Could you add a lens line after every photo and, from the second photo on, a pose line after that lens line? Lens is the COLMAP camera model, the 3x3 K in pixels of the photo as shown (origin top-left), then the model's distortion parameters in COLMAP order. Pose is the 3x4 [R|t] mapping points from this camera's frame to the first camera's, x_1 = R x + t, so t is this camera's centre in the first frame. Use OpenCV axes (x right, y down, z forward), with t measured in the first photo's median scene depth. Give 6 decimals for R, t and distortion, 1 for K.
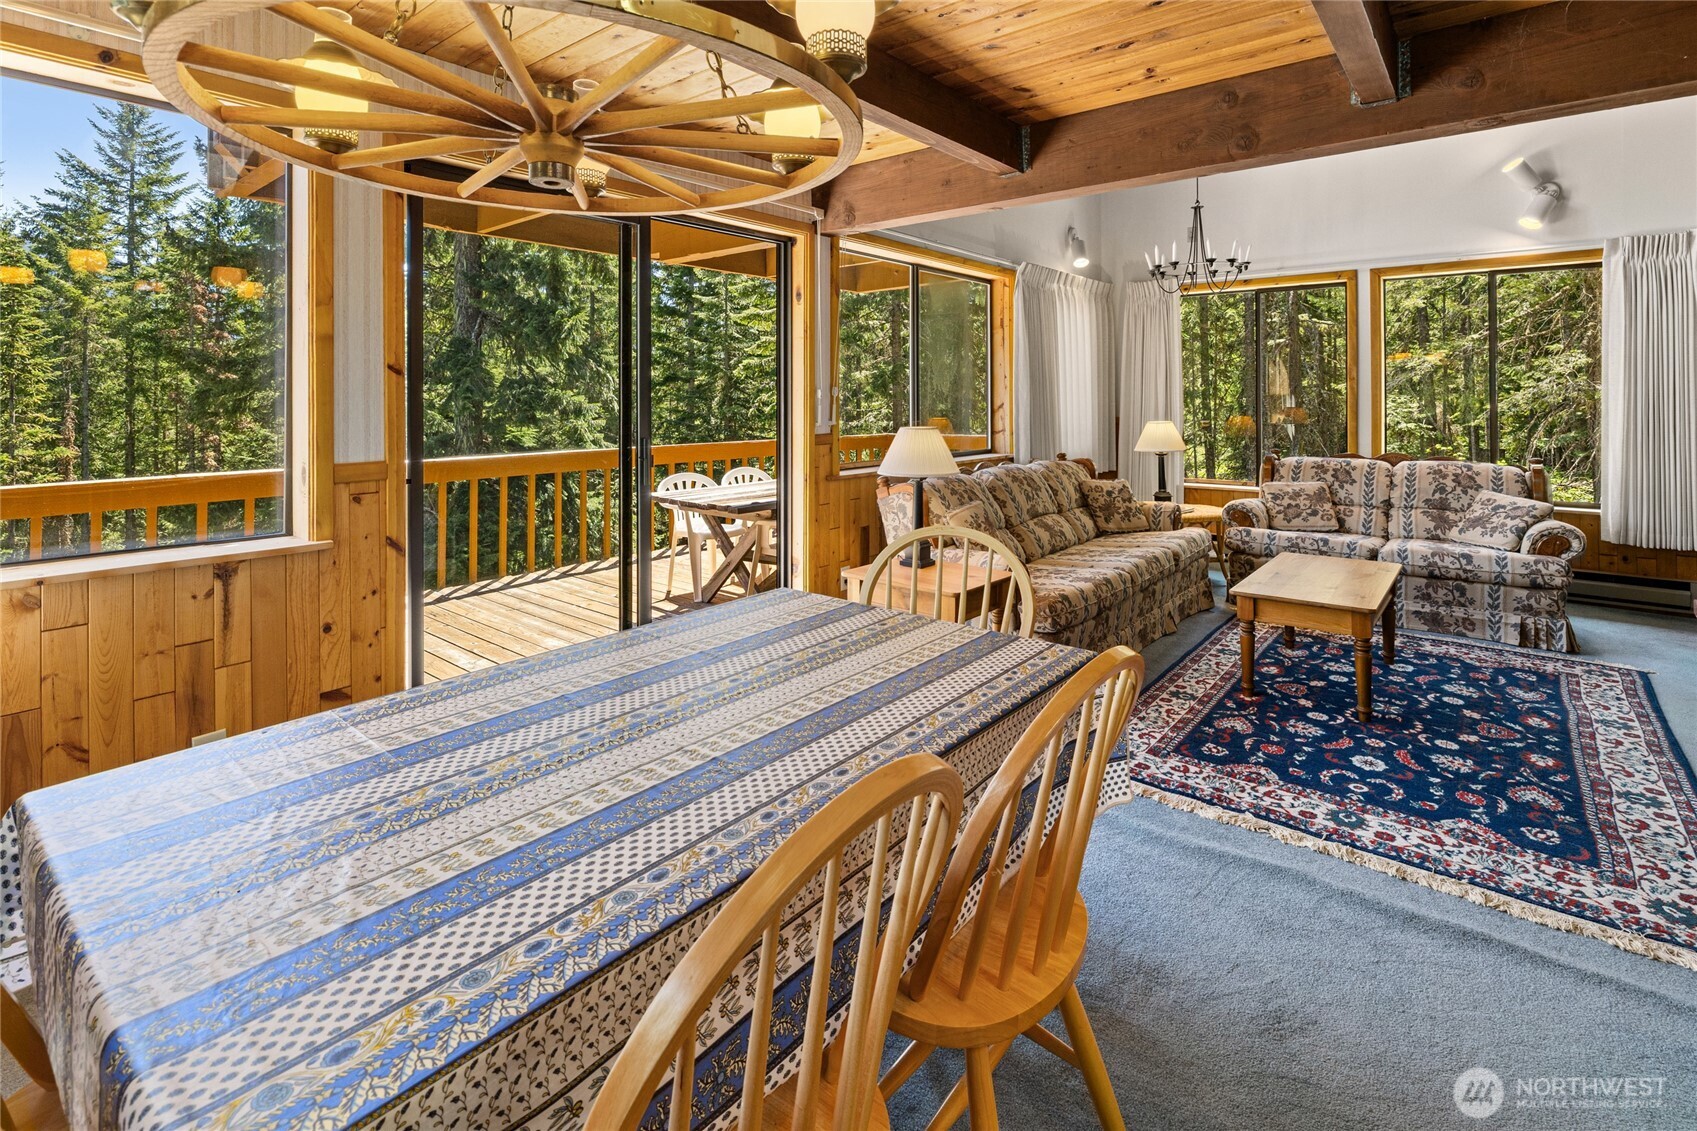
lens RADIAL K [[777.4, 0, 860.4], [0, 777.4, 392.9], [0, 0, 1]] dist [-0.004220, 0.001932]
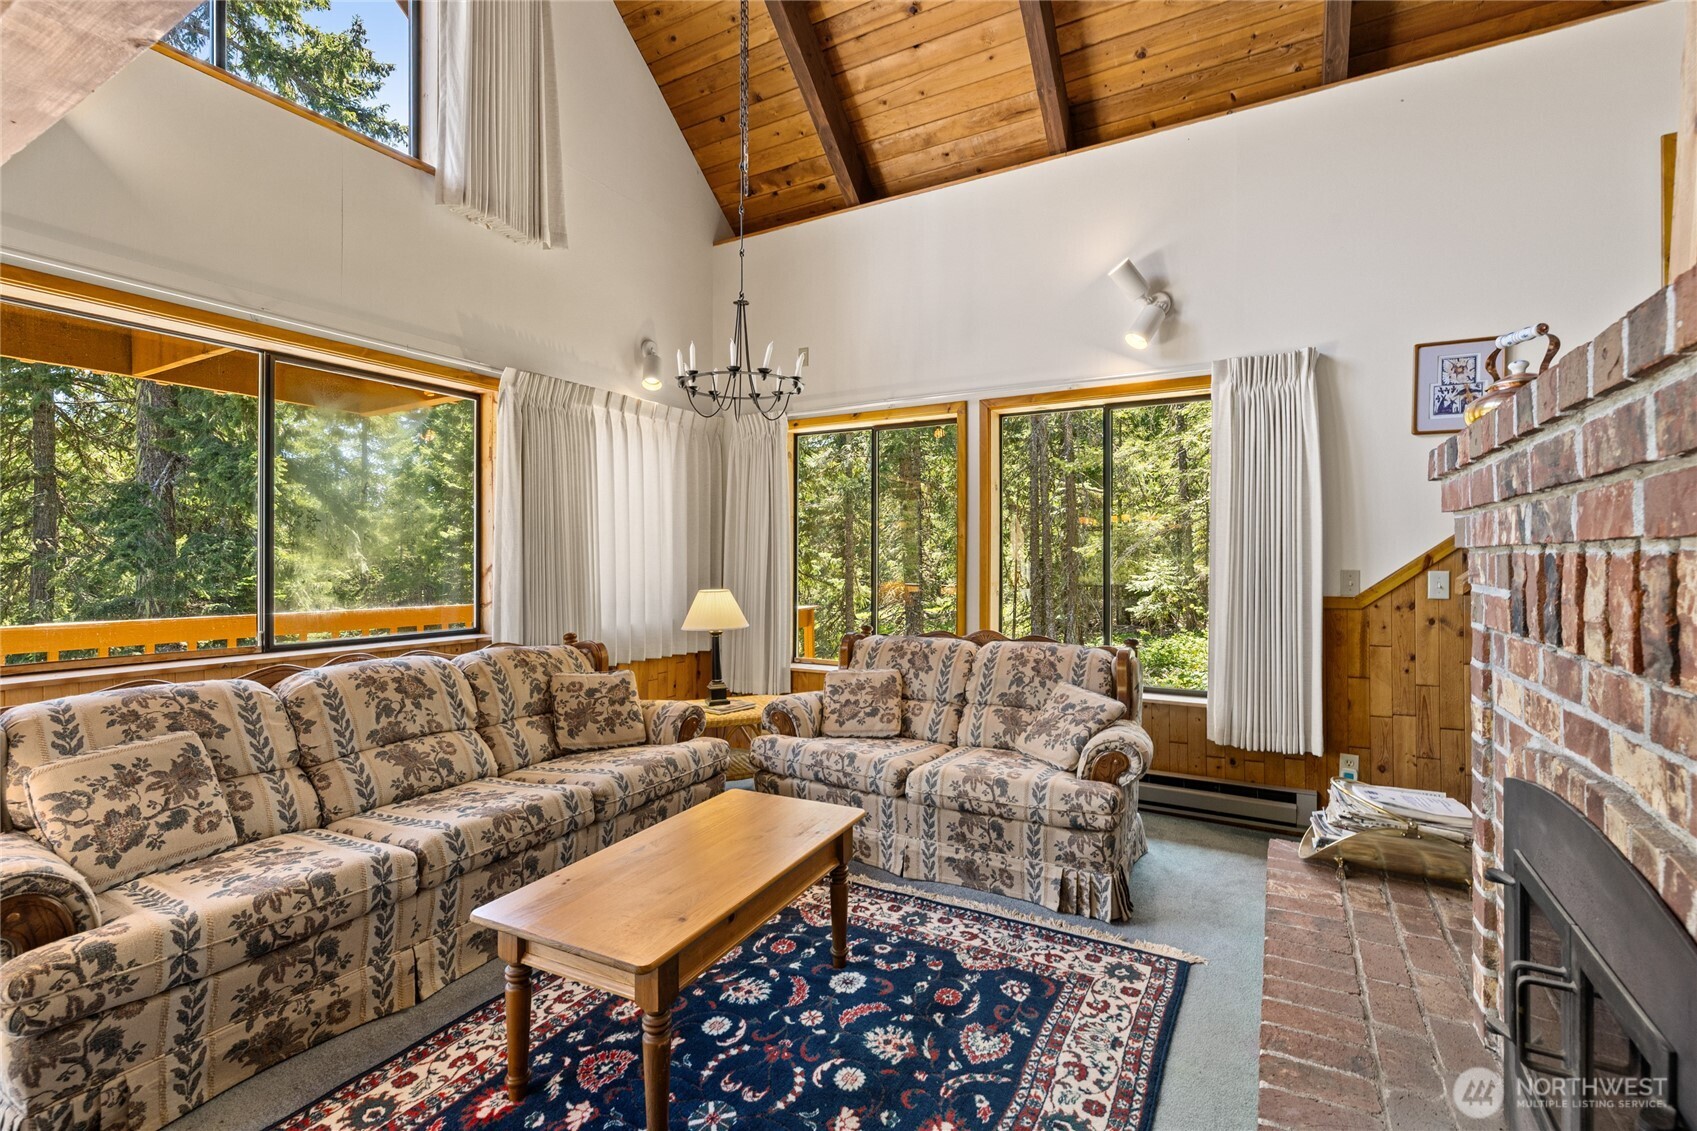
lens RADIAL K [[735.9, 0, 846.2], [0, 735.9, 560.4], [0, 0, 1]] dist [0.000321, -0.001465]
pose [[0.985472, 0.005384, 0.169753, 0.445052], [-0.006431, 0.999964, 0.005616, 0.003482], [-0.169717, -0.006626, 0.985471, 0.307457]]
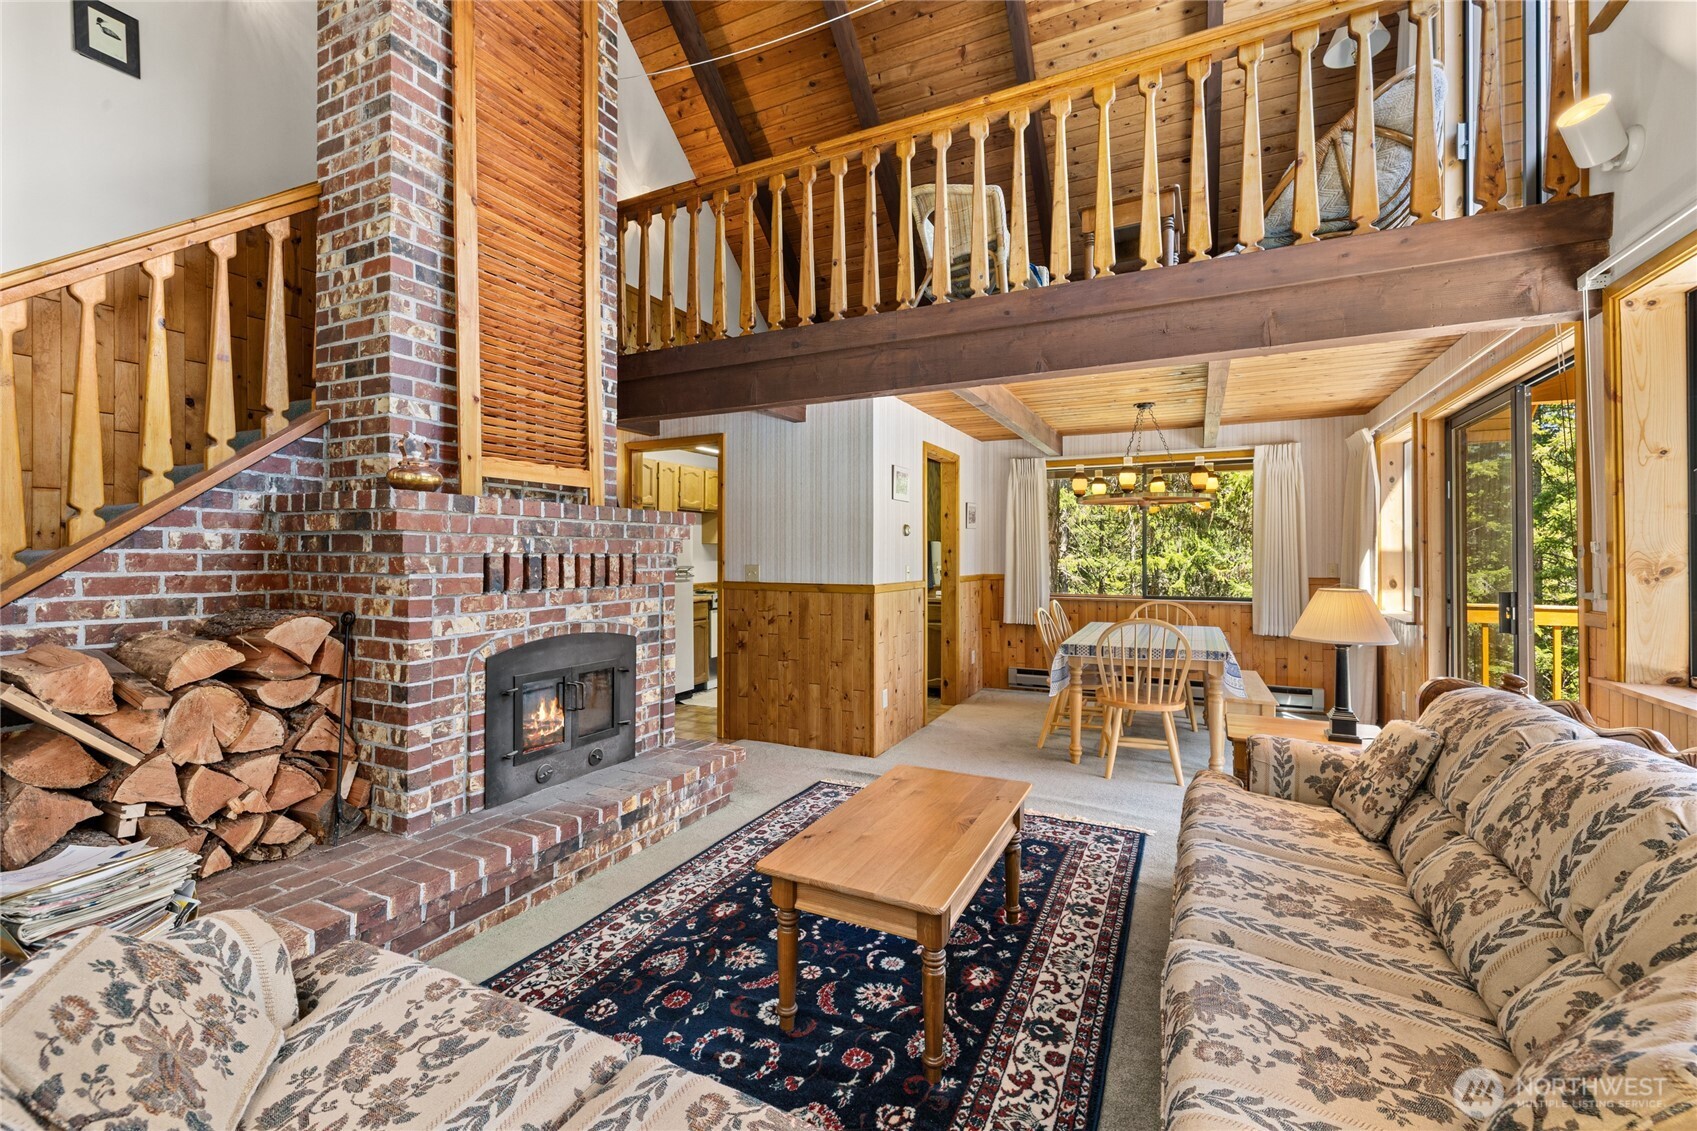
lens RADIAL K [[726.1, 0, 846.9], [0, 726.1, 556.1], [0, 0, 1]] dist [-0.001184, -0.000138]
pose [[-0.971243, 0.004919, -0.238039, 0.584046], [0.005122, 0.999987, -0.000233, 0.001687], [0.238035, -0.001445, -0.971256, 1.171448]]
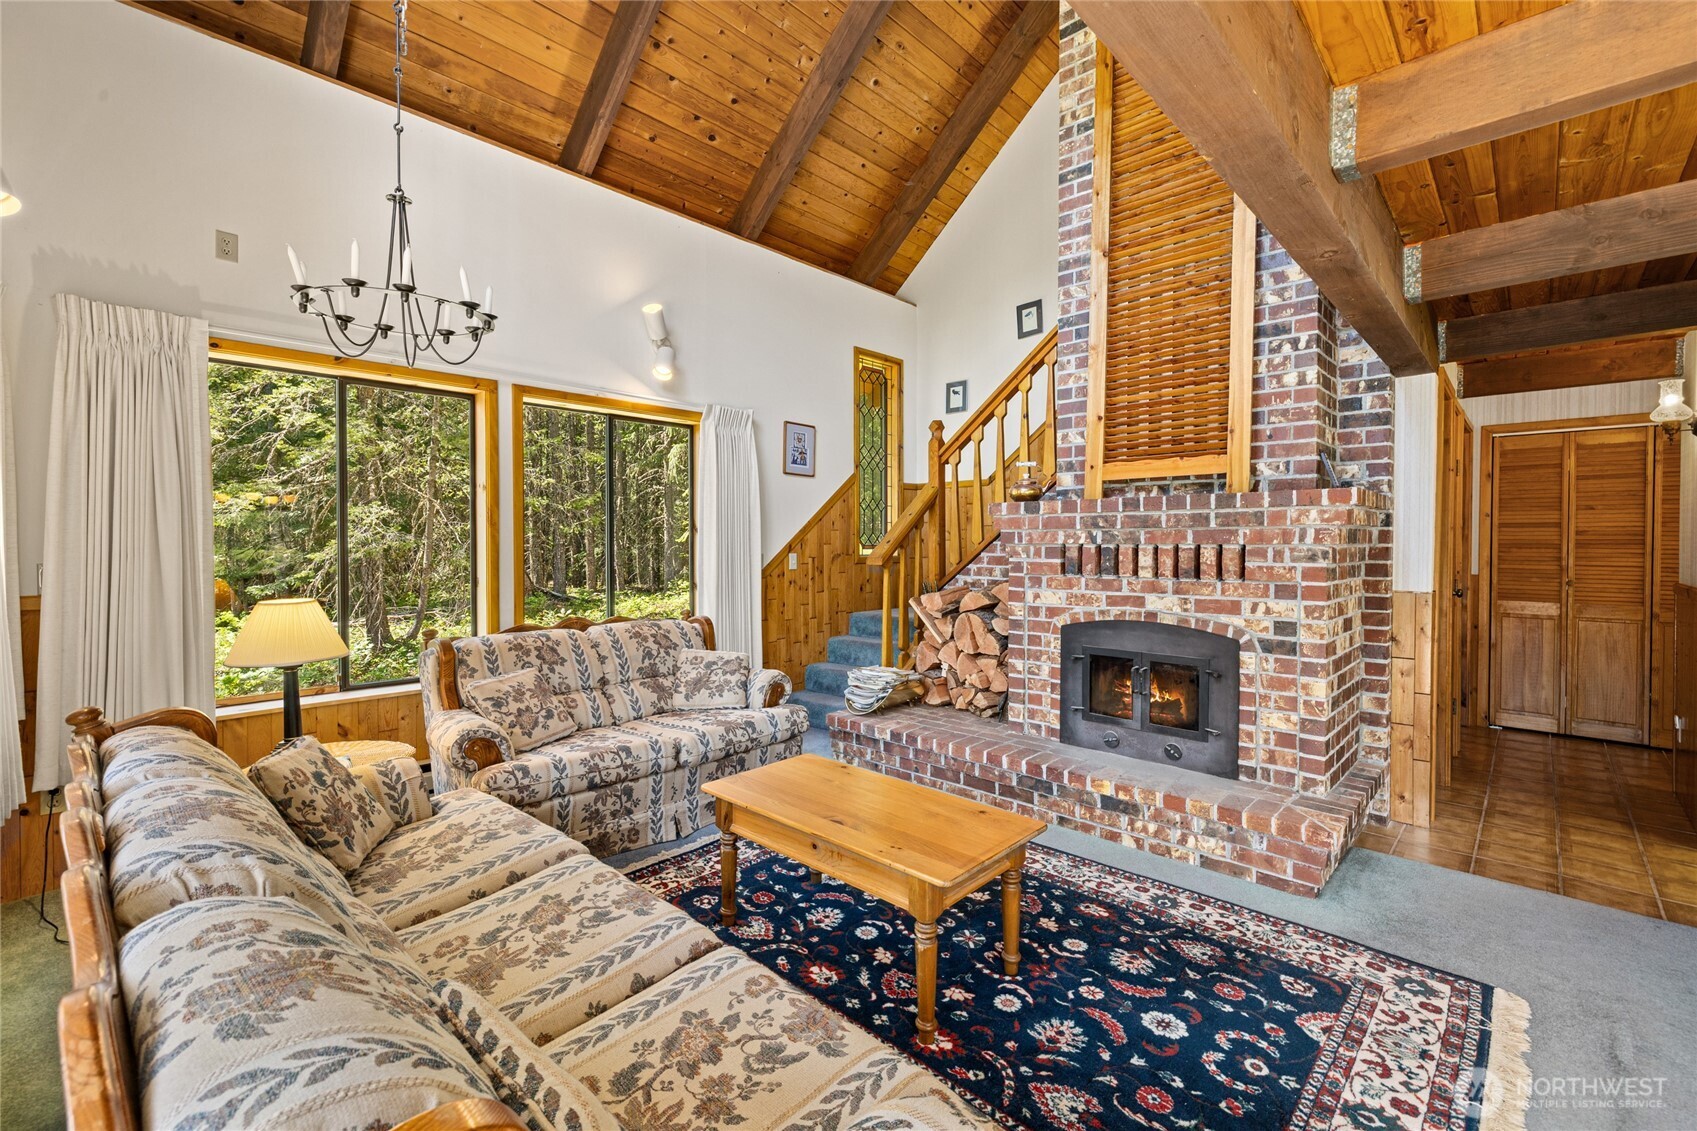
lens RADIAL K [[735.9, 0, 826.3], [0, 735.9, 553.4], [0, 0, 1]] dist [0.000321, -0.001465]
pose [[0.090187, -0.010435, 0.995870, -0.056281], [-0.005389, 0.999925, 0.010966, 0.000575], [-0.995910, -0.006356, 0.090124, 0.705600]]
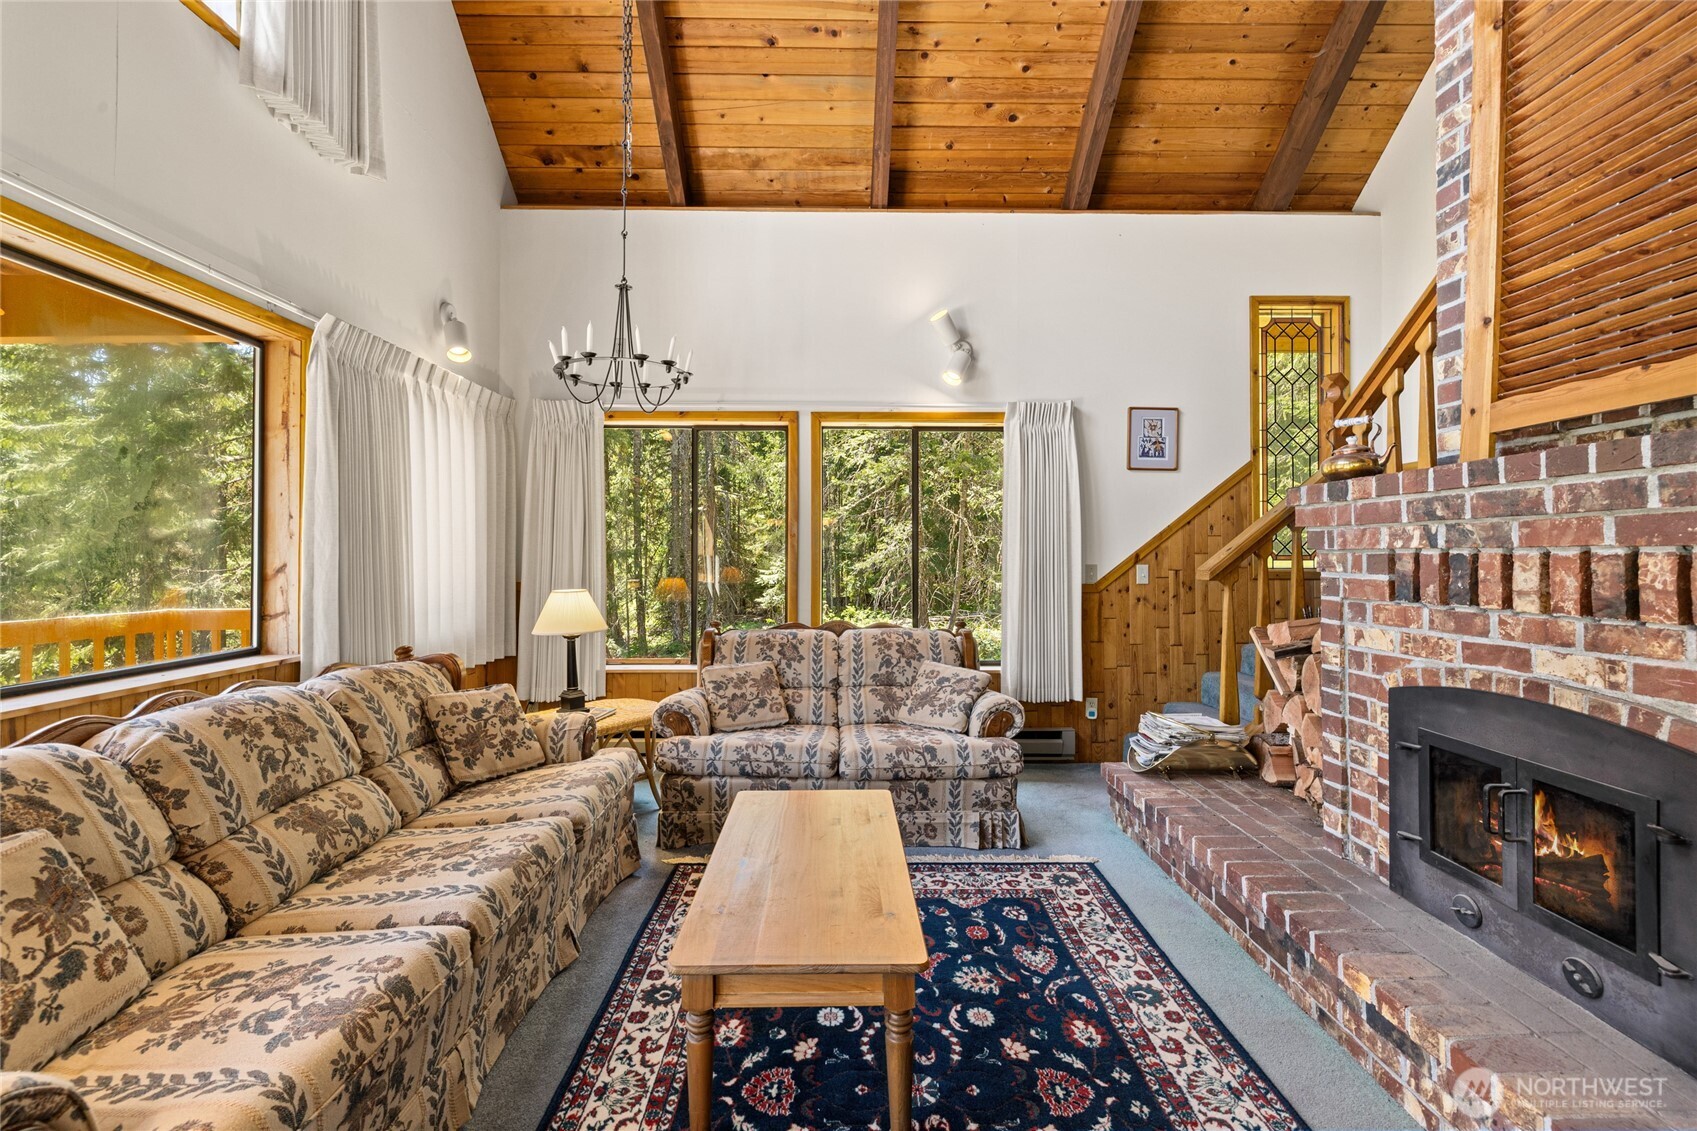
lens RADIAL K [[704.0, 0, 829.7], [0, 704.0, 548.4], [0, 0, 1]] dist [0.000616, 0.000065]
pose [[0.775429, 0.012040, 0.631320, 0.189694], [-0.007827, 0.999925, -0.009457, 0.004191], [-0.631386, 0.002392, 0.775465, 0.412336]]
